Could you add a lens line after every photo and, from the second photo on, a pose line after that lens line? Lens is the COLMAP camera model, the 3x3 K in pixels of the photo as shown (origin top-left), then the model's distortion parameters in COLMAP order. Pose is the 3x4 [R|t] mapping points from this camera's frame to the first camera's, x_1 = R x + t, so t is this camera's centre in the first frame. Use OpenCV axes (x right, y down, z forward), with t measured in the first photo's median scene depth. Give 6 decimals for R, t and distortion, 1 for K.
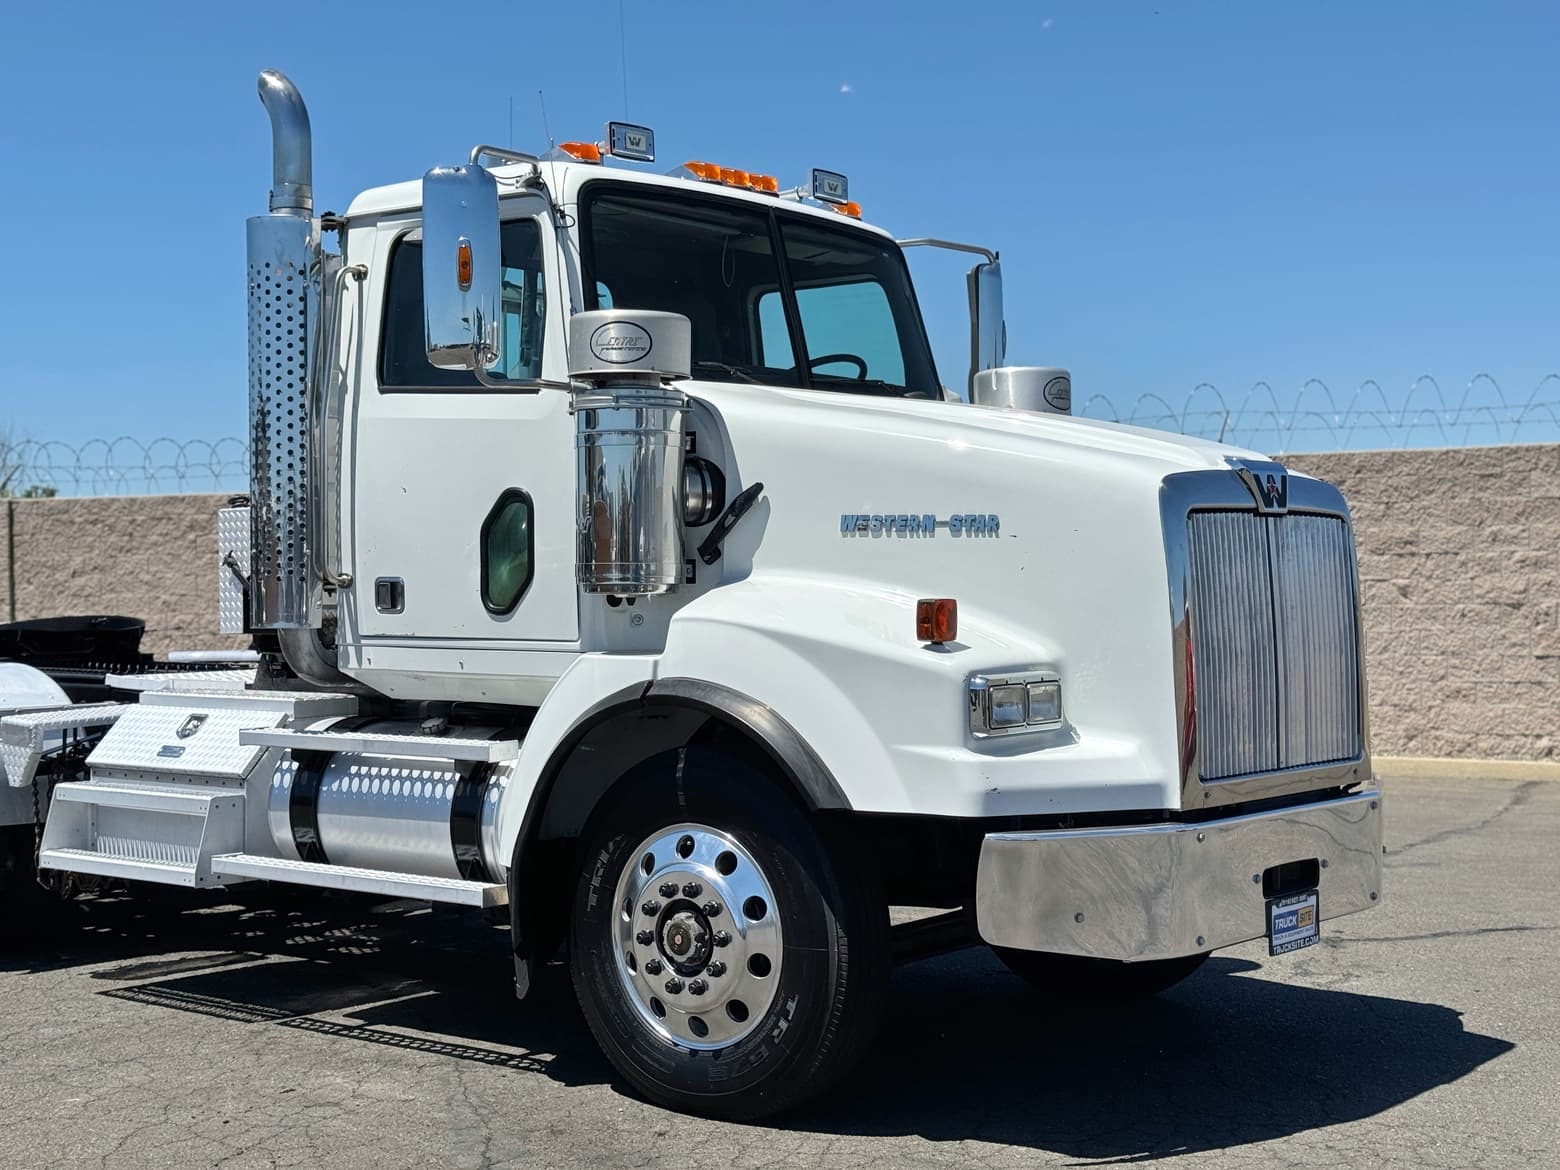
lens RADIAL K [[2129.2, 0, 823.3], [0, 2129.2, 591.1], [0, 0, 1]] dist [0.150513, -0.102429]
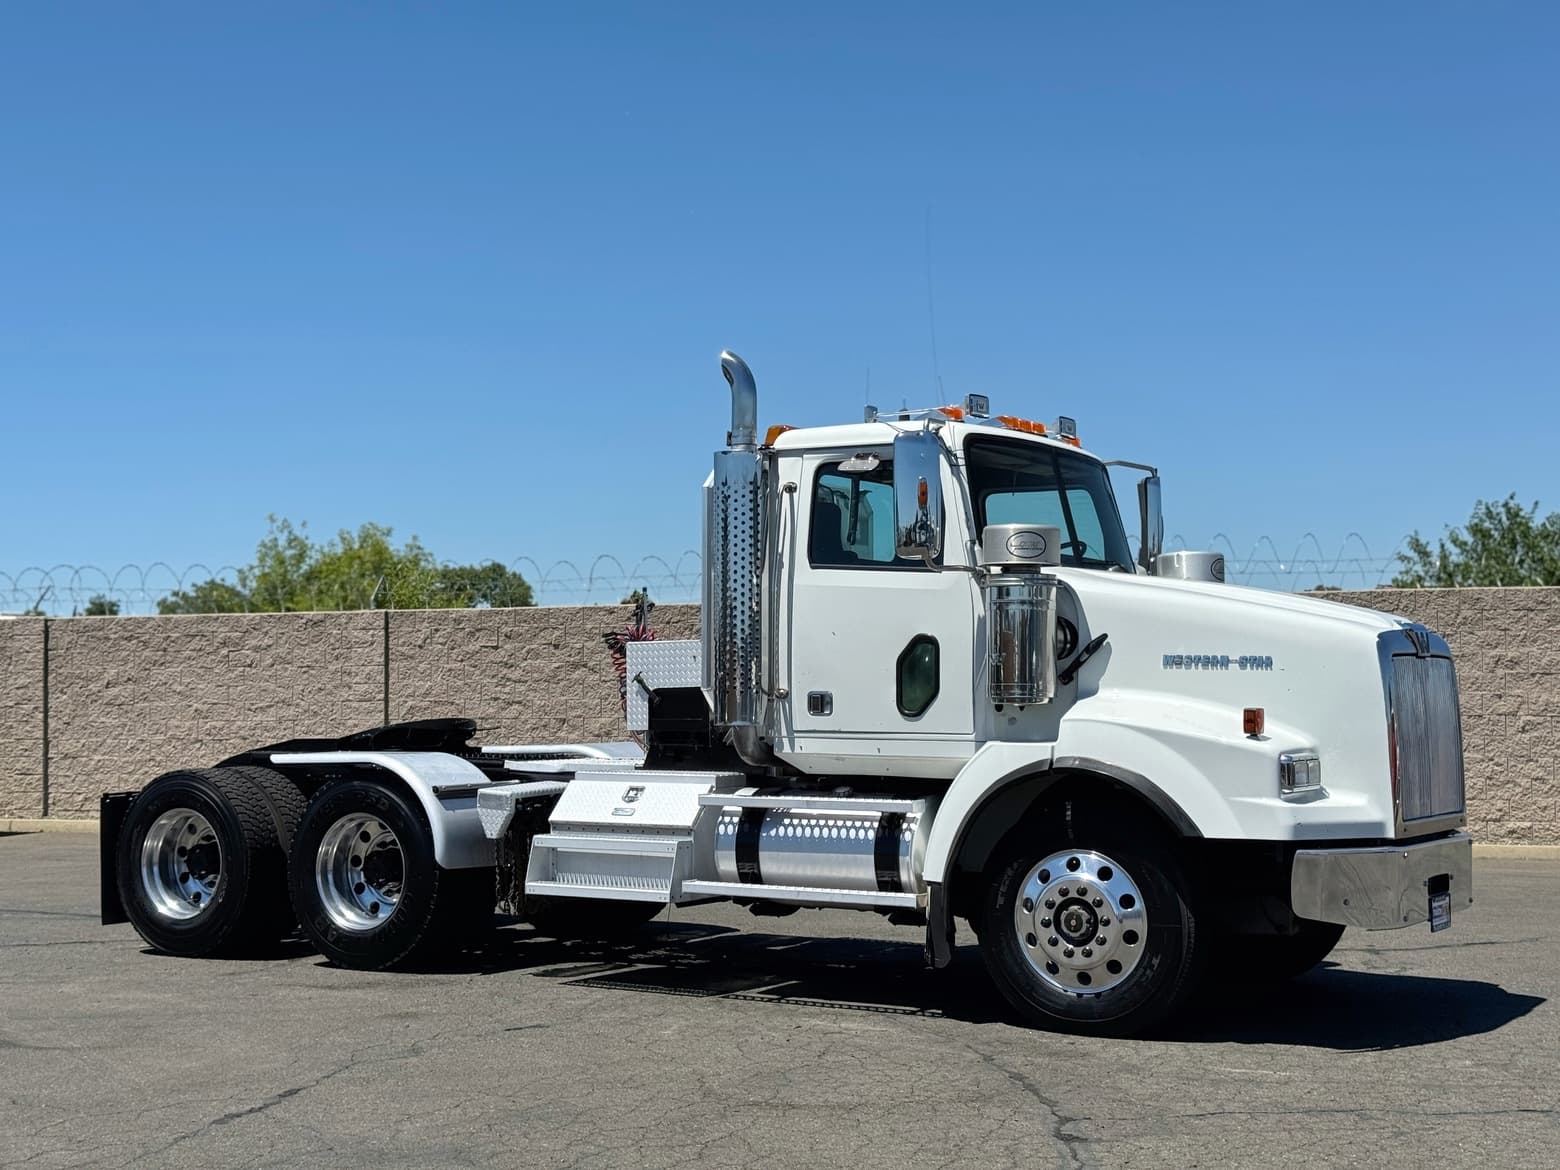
lens RADIAL K [[2129.2, 0, 823.3], [0, 2129.2, 591.1], [0, 0, 1]] dist [0.150513, -0.102429]
pose [[0.991398, 0.012032, 0.130328, -0.422098], [-0.005210, 0.998604, -0.052560, 0.001783], [-0.130778, 0.051429, 0.990077, -0.511352]]
